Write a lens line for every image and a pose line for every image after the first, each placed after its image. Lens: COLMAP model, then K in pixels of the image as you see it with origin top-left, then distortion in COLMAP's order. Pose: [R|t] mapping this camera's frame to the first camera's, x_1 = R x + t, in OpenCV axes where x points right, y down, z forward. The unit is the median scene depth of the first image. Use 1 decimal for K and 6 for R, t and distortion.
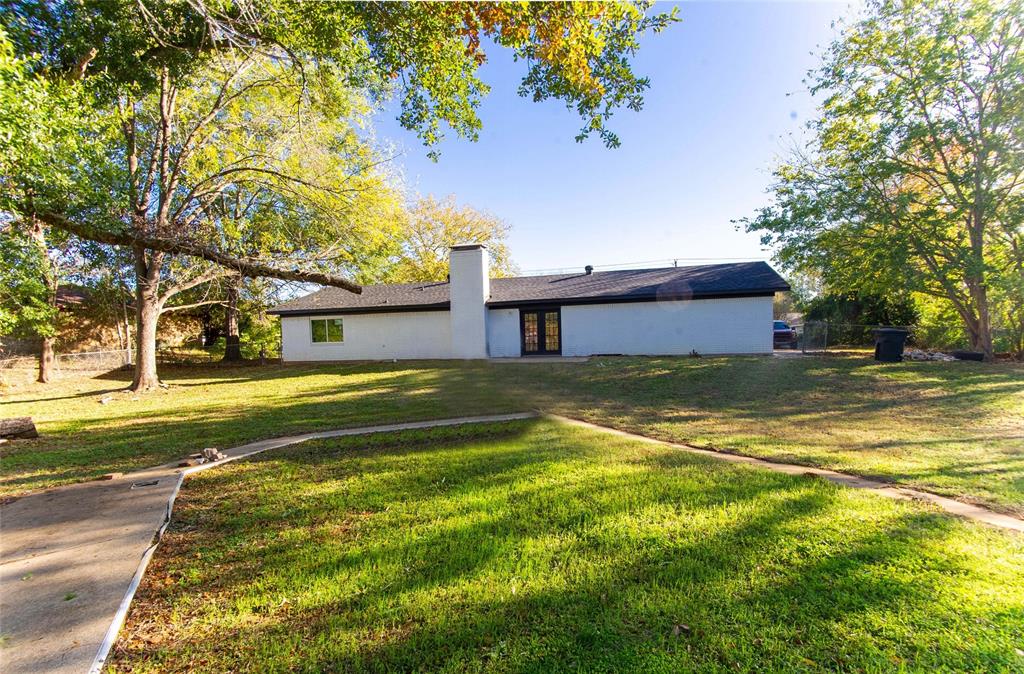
lens RADIAL K [[518.5, 0, 534.5], [0, 518.5, 356.1], [0, 0, 1]] dist [0.064277, 0.000009]
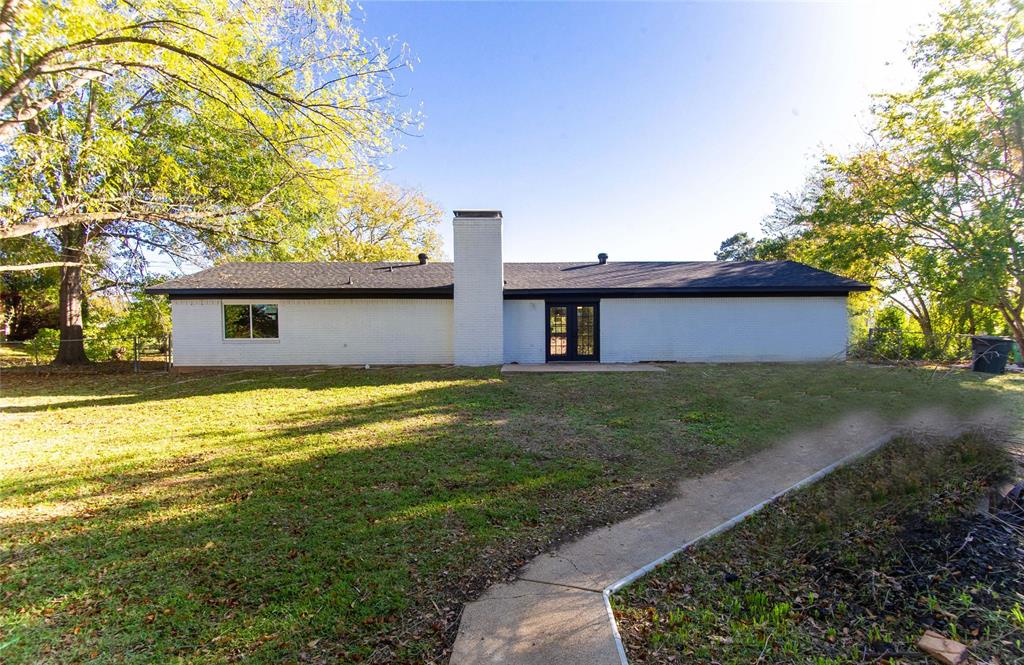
lens RADIAL K [[498.8, 0, 528.6], [0, 498.8, 358.8], [0, 0, 1]] dist [0.049766, -0.028287]
pose [[0.962536, 0.013251, 0.270831, -0.246541], [-0.011413, 0.999900, -0.008361, 0.000765], [-0.270914, 0.004957, 0.962591, 0.303087]]
